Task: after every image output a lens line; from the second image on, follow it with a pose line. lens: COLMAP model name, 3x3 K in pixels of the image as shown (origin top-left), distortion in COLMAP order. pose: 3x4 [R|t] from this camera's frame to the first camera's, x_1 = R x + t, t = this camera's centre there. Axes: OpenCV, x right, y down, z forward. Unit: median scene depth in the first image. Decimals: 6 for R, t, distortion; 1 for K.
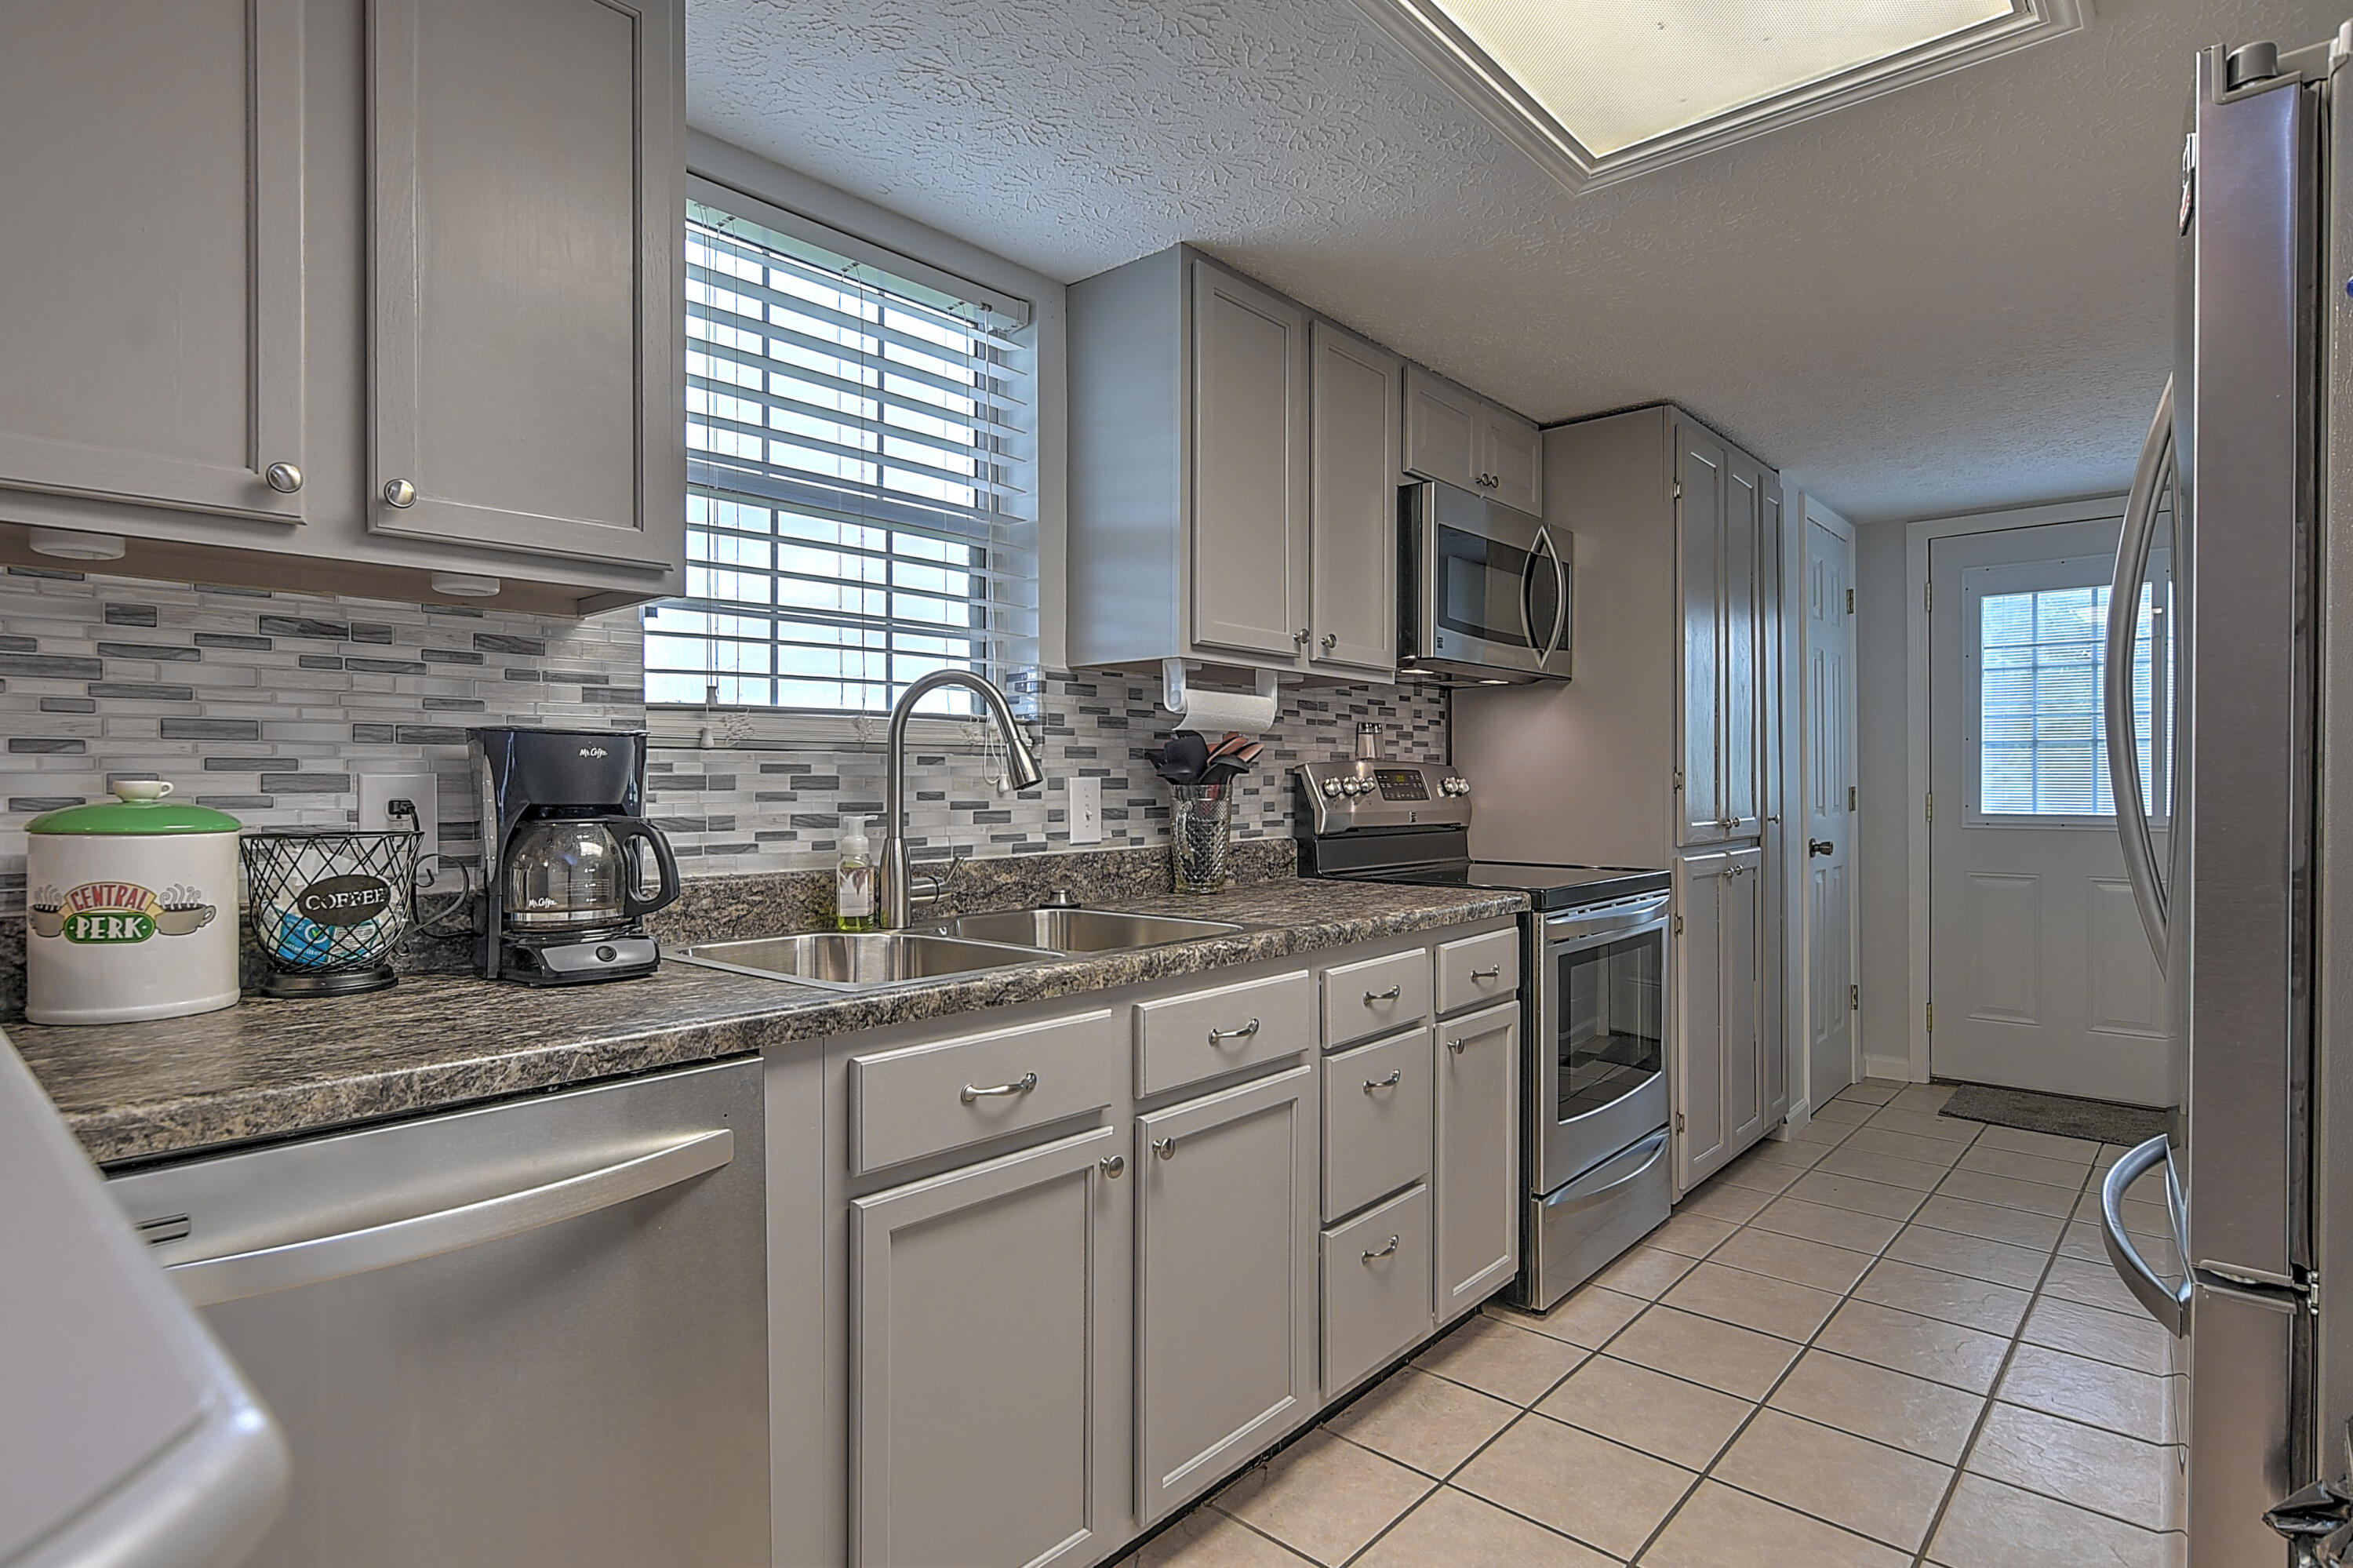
lens RADIAL K [[1212.9, 0, 1158.8], [0, 1212.9, 790.3], [0, 0, 1]] dist [-0.014176, 0.007724]
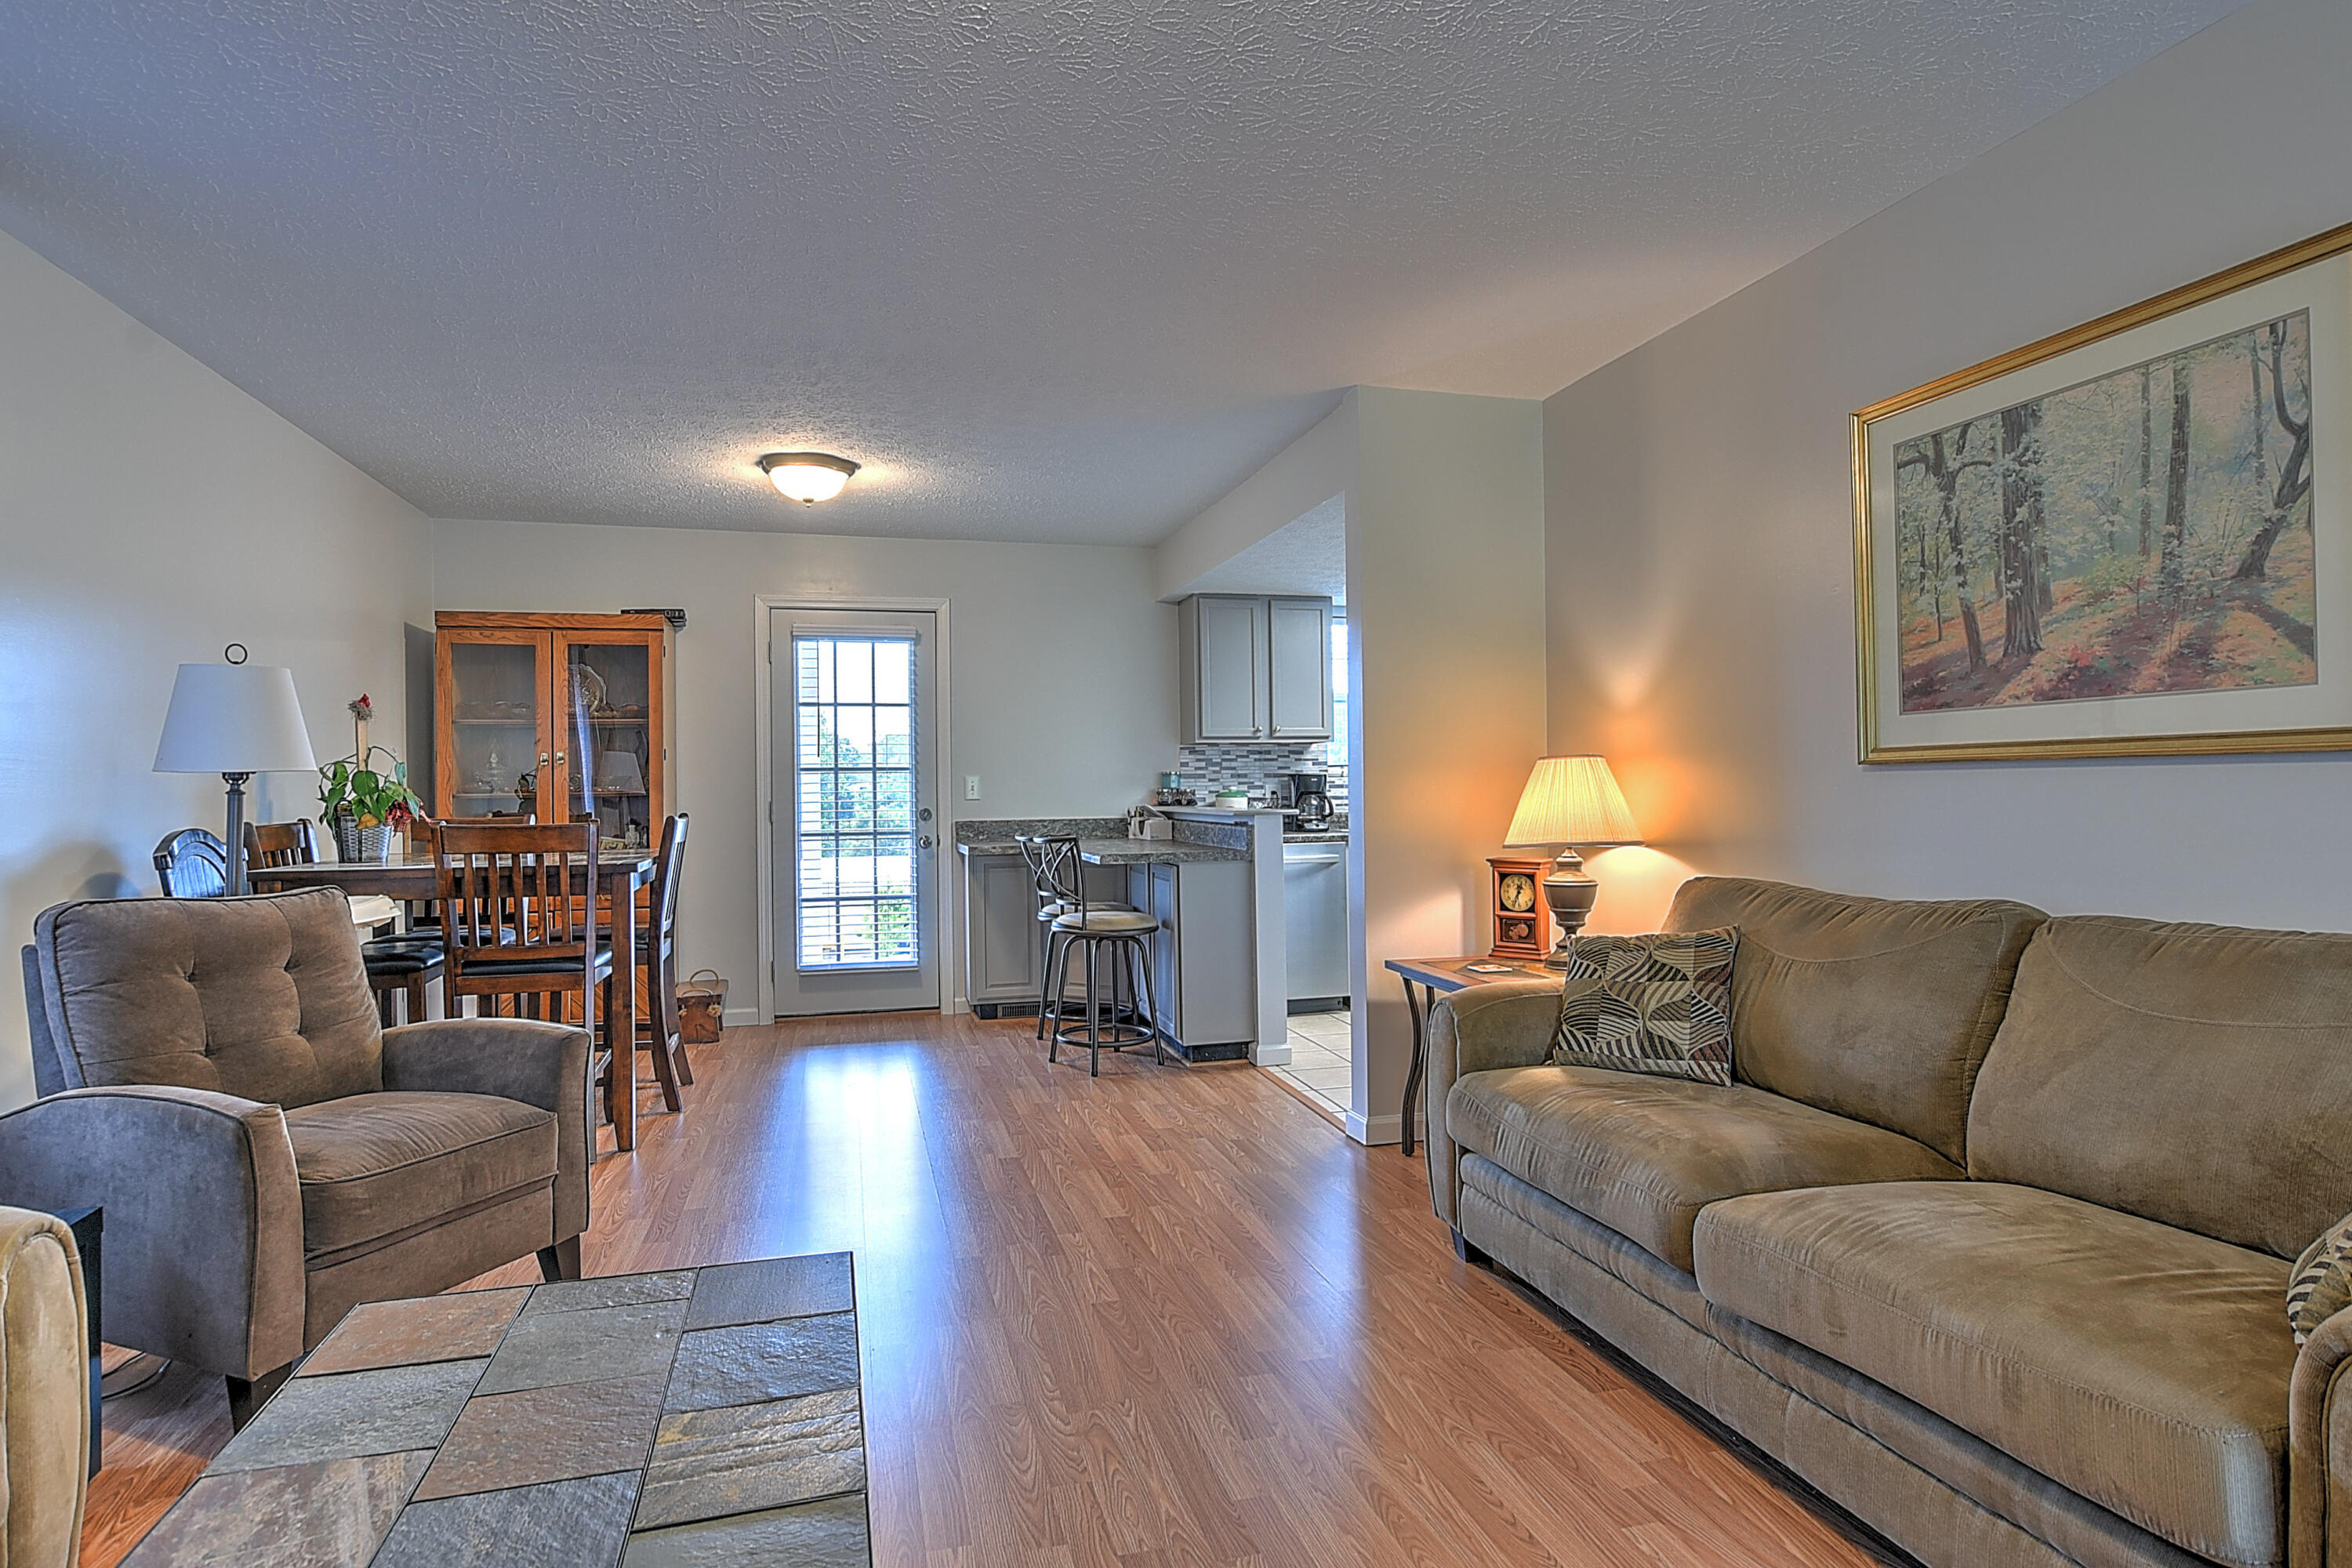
lens RADIAL K [[1212.3, 0, 1158.3], [0, 1212.3, 790.3], [0, 0, 1]] dist [-0.014176, 0.007724]
pose [[0.837879, -0.005003, -0.545833, 1.432612], [0.005903, 0.999983, -0.000103, 0.003807], [0.545824, -0.003136, 0.837894, -2.941341]]
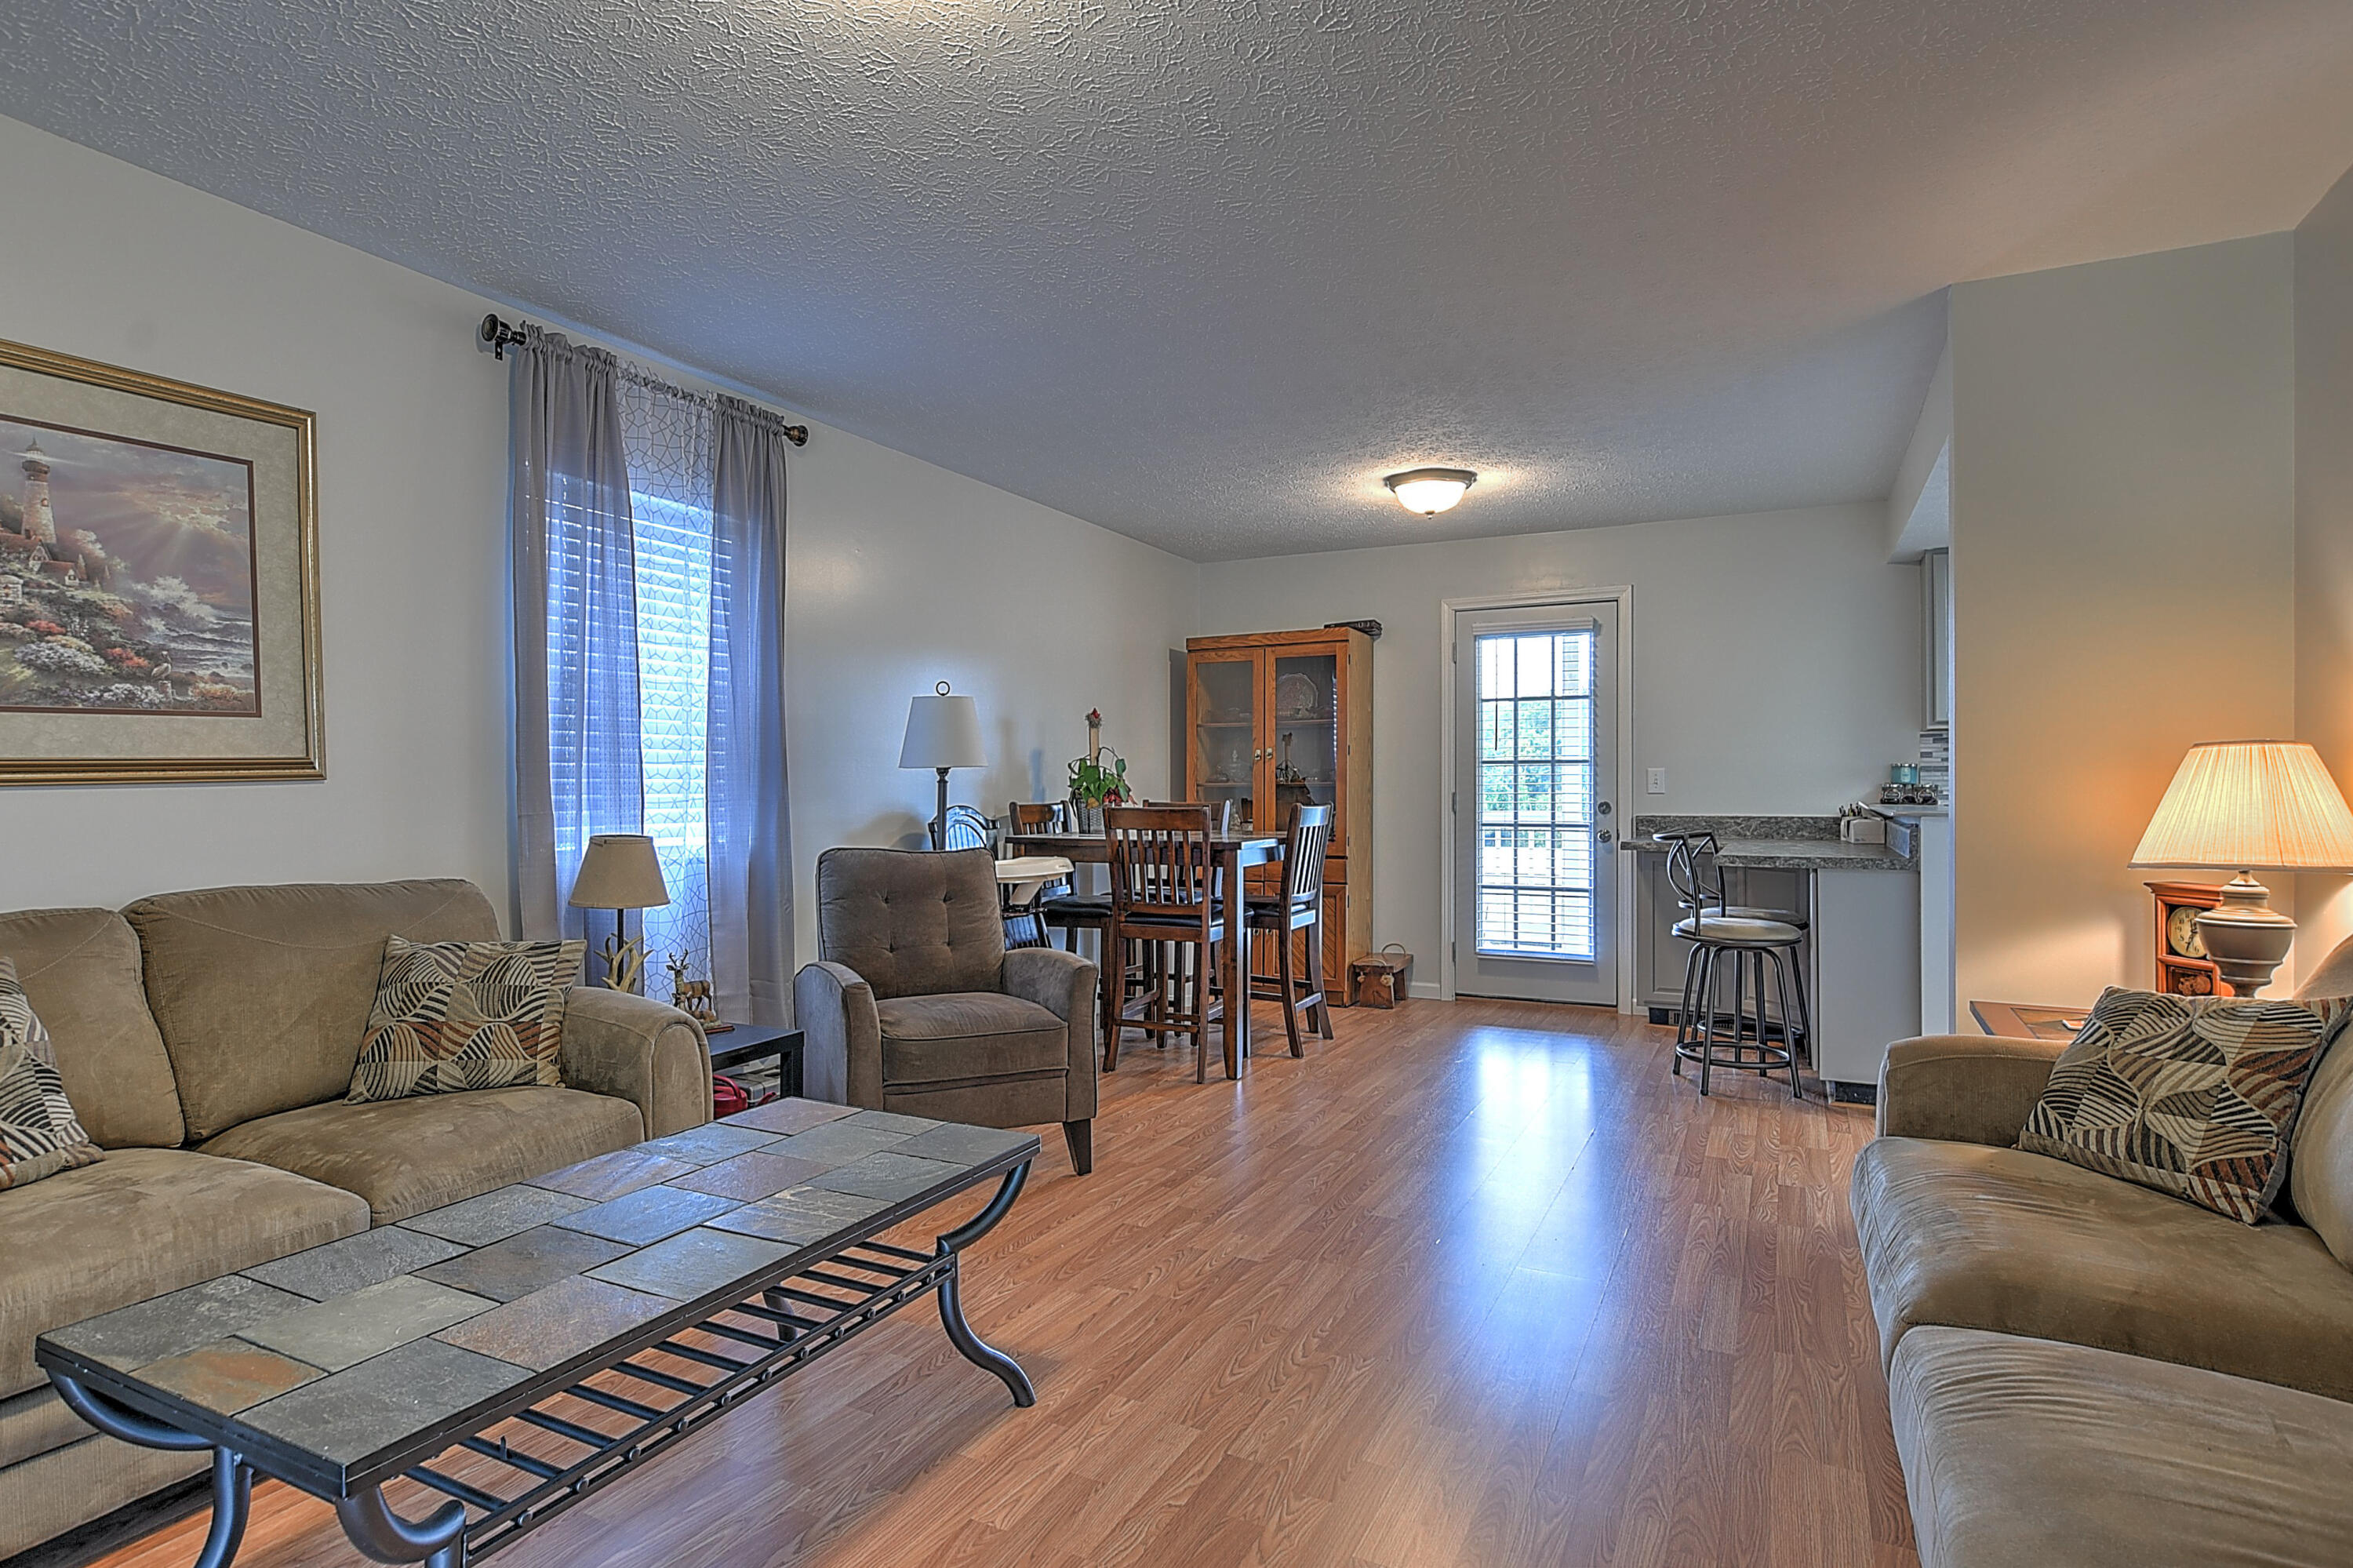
lens RADIAL K [[1212.9, 0, 1158.8], [0, 1212.9, 790.3], [0, 0, 1]] dist [-0.014176, 0.007724]
pose [[0.255250, 0.007060, -0.966849, 2.049825], [-0.002571, 0.999975, 0.006623, -0.000338], [0.966872, 0.000795, 0.255262, -2.385296]]
